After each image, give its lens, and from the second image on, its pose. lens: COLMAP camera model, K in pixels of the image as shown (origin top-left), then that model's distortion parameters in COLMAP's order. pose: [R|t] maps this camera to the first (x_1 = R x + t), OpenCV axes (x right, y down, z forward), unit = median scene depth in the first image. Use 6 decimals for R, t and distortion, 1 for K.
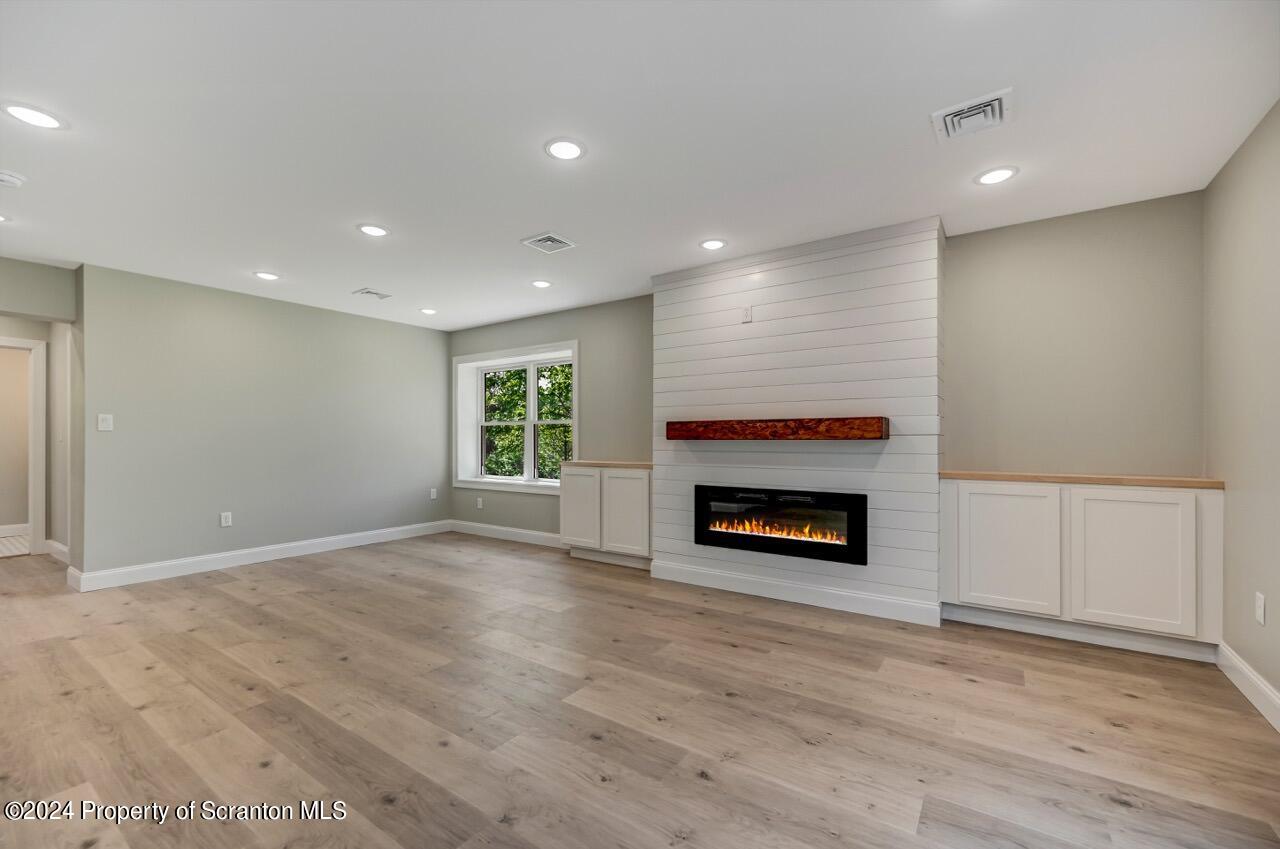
lens RADIAL K [[514.4, 0, 647.9], [0, 514.4, 447.2], [0, 0, 1]] dist [0.001743, 0.000120]
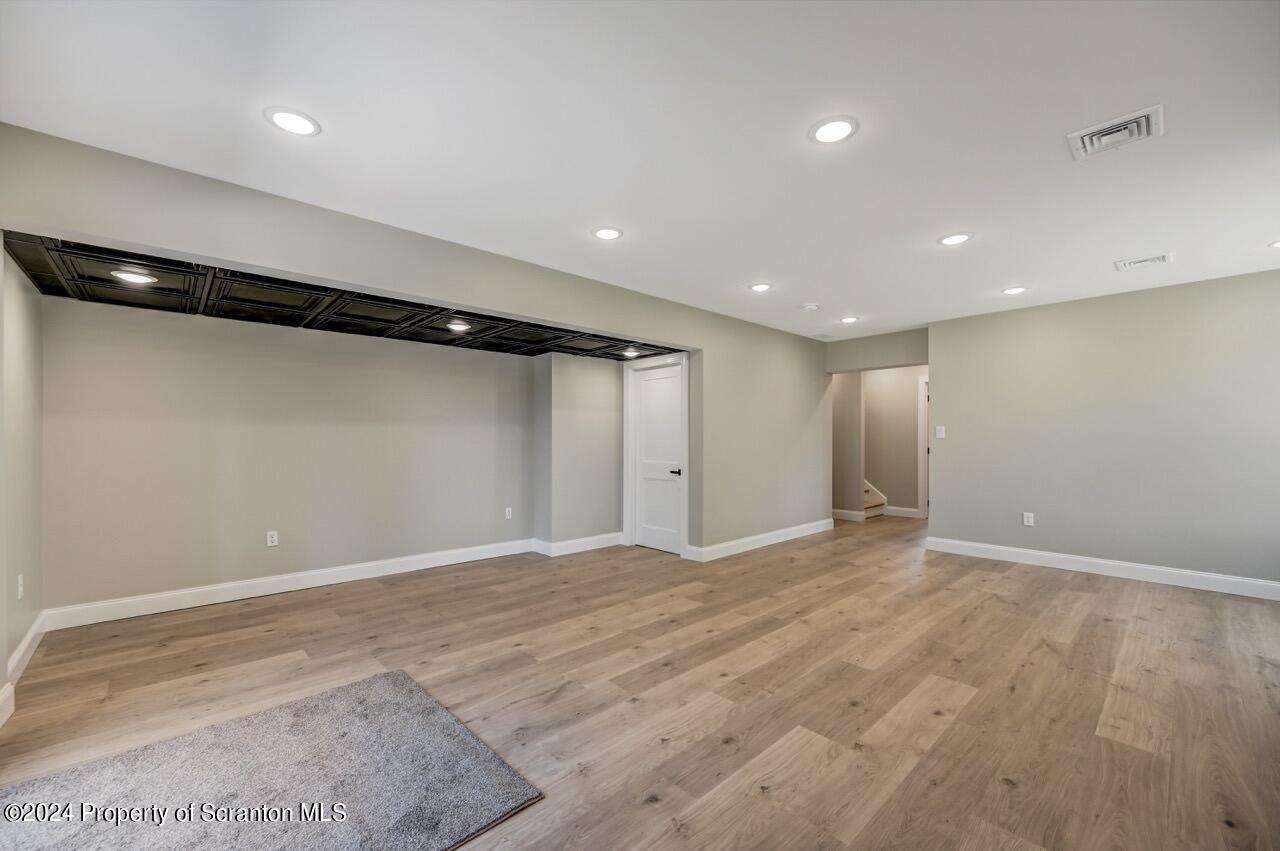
lens RADIAL K [[514.4, 0, 637.6], [0, 514.4, 426.2], [0, 0, 1]] dist [0.001743, 0.000120]
pose [[-0.215868, -0.022233, -0.976169, 0.564782], [-0.016964, 0.999675, -0.019017, -0.024034], [0.976275, 0.012455, -0.216175, 0.614740]]
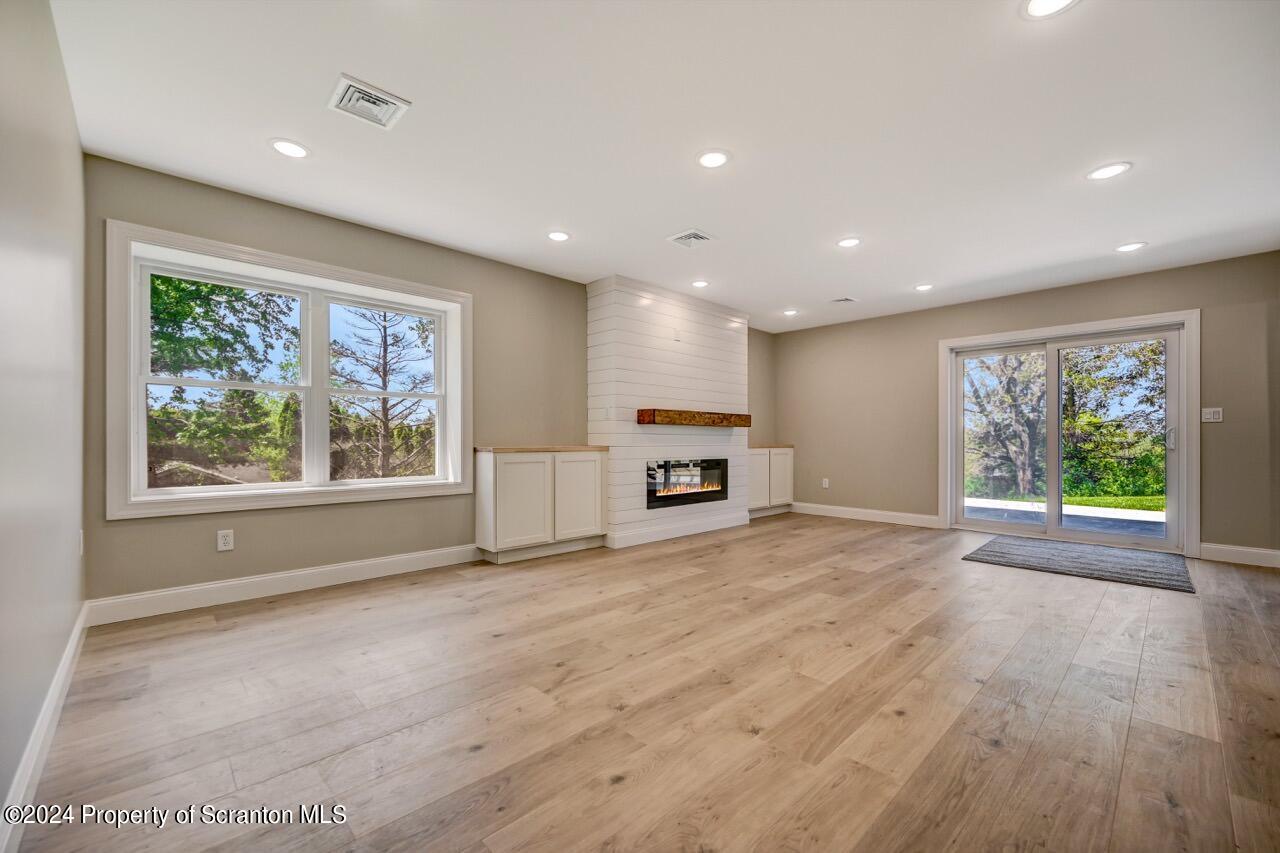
lens RADIAL K [[518.8, 0, 622.7], [0, 518.8, 447.7], [0, 0, 1]] dist [0.002456, 0.000517]
pose [[0.229209, -0.011110, 0.973314, -1.376291], [0.012048, 0.999891, 0.008576, 0.035402], [-0.973303, 0.009761, 0.229318, 0.942991]]
